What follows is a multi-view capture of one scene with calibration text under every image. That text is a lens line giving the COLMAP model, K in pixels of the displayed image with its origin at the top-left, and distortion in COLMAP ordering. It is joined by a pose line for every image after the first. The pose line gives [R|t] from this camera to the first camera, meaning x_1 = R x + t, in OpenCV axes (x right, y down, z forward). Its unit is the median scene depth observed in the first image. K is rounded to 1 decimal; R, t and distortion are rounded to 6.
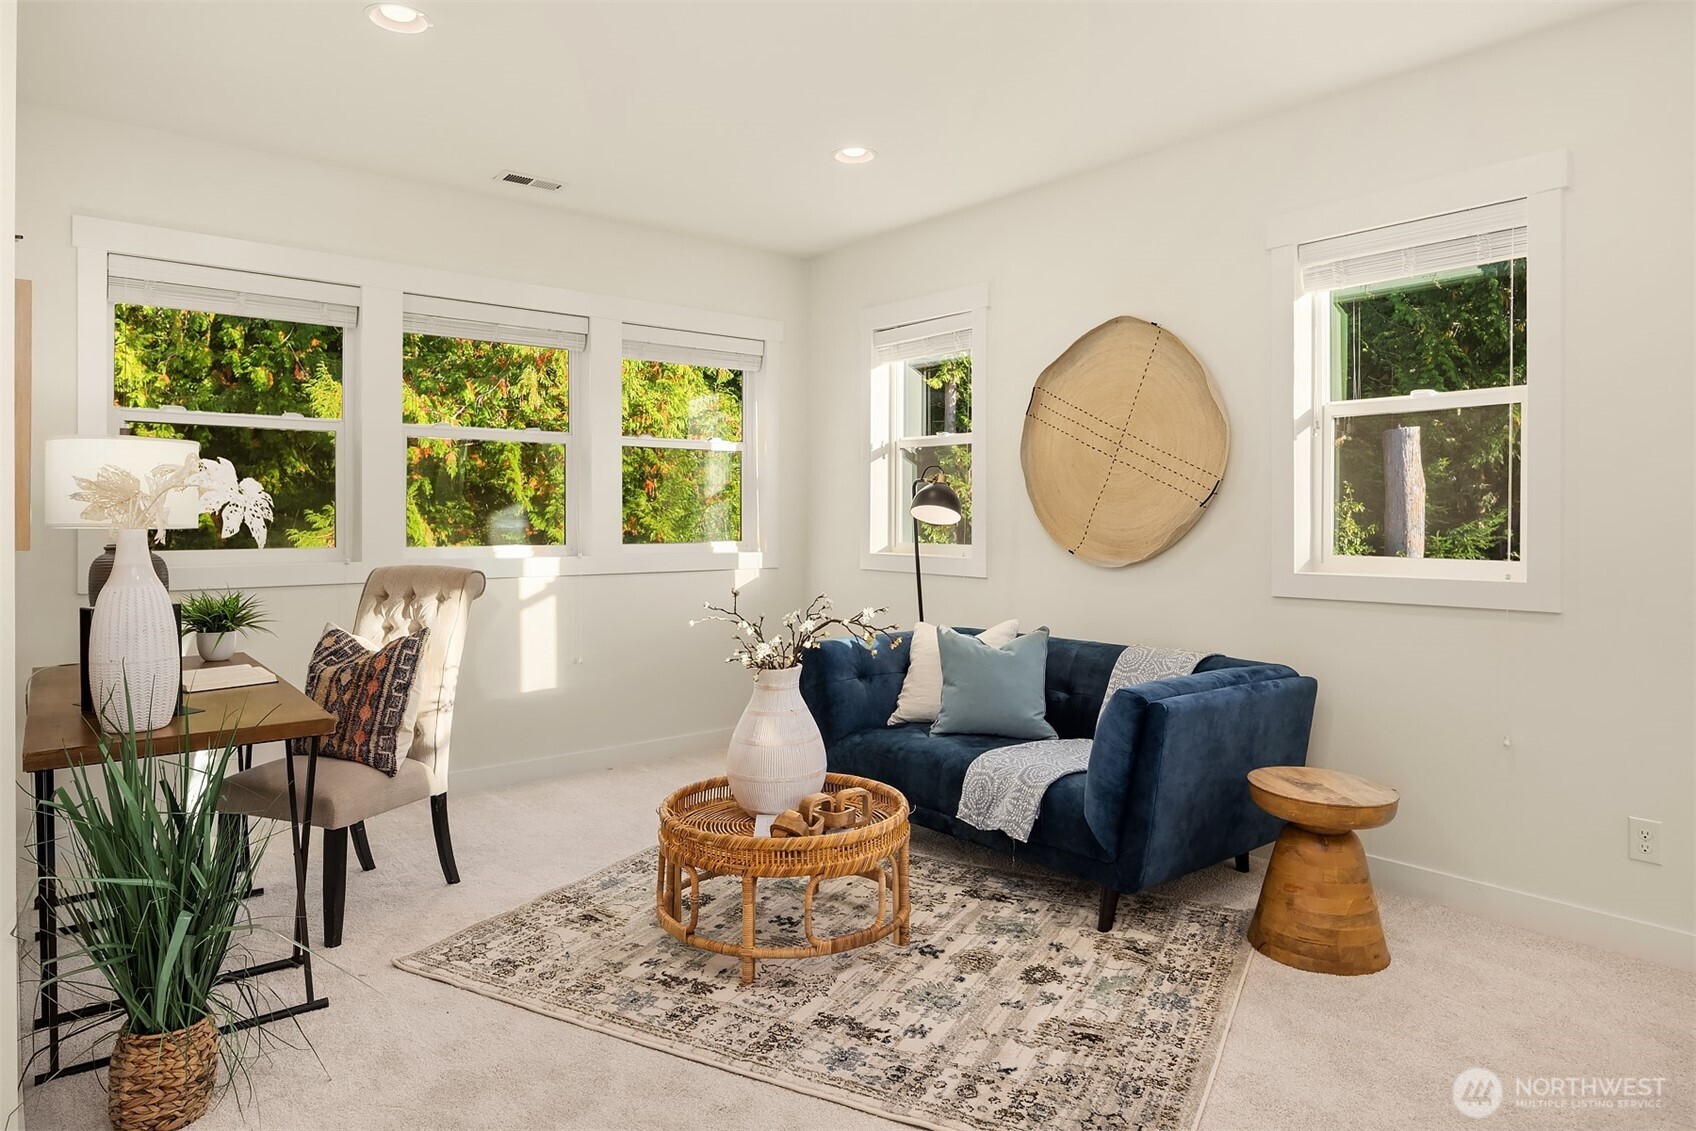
lens RADIAL K [[1023.7, 0, 891.5], [0, 1023.7, 506.8], [0, 0, 1]] dist [-0.002314, -0.001118]
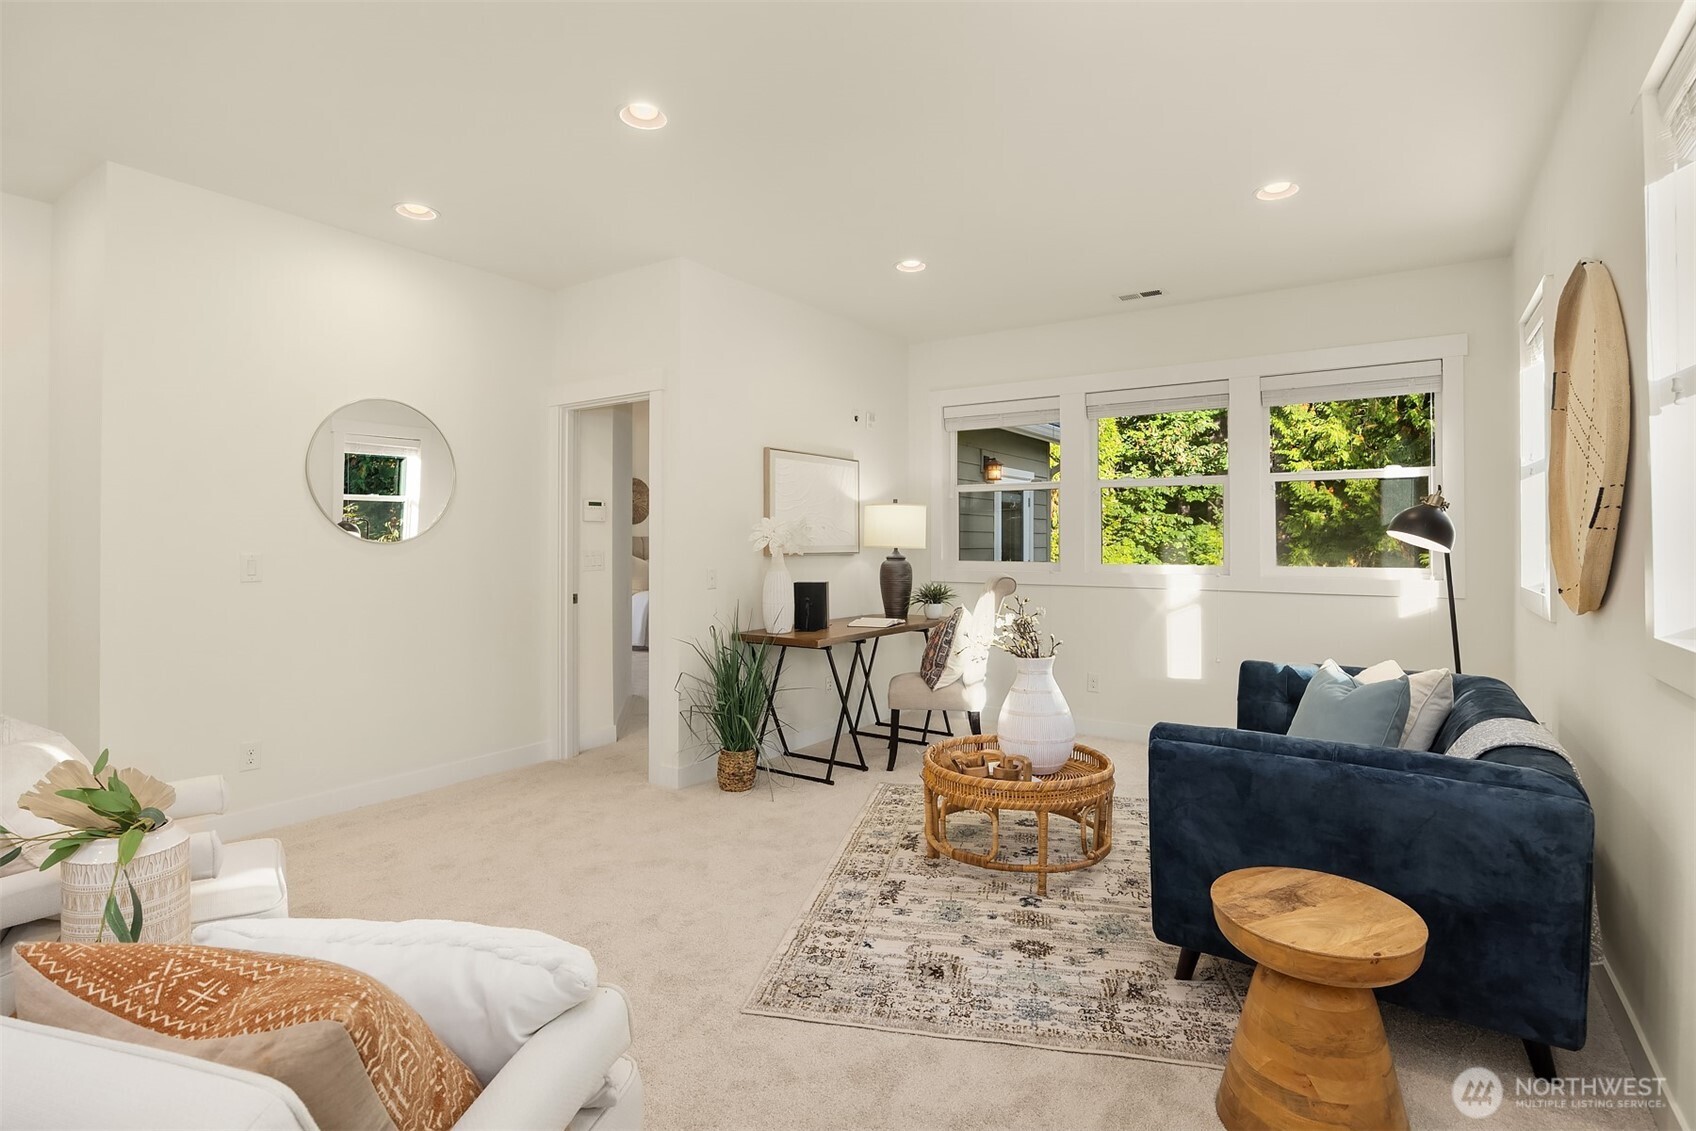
lens RADIAL K [[830.1, 0, 853.9], [0, 830.1, 534.4], [0, 0, 1]] dist [-0.002992, -0.000561]
pose [[0.274978, -0.006462, -0.961429, 0.991089], [0.005401, 0.999972, -0.005177, 0.002870], [0.961435, -0.003769, 0.275005, 0.565910]]
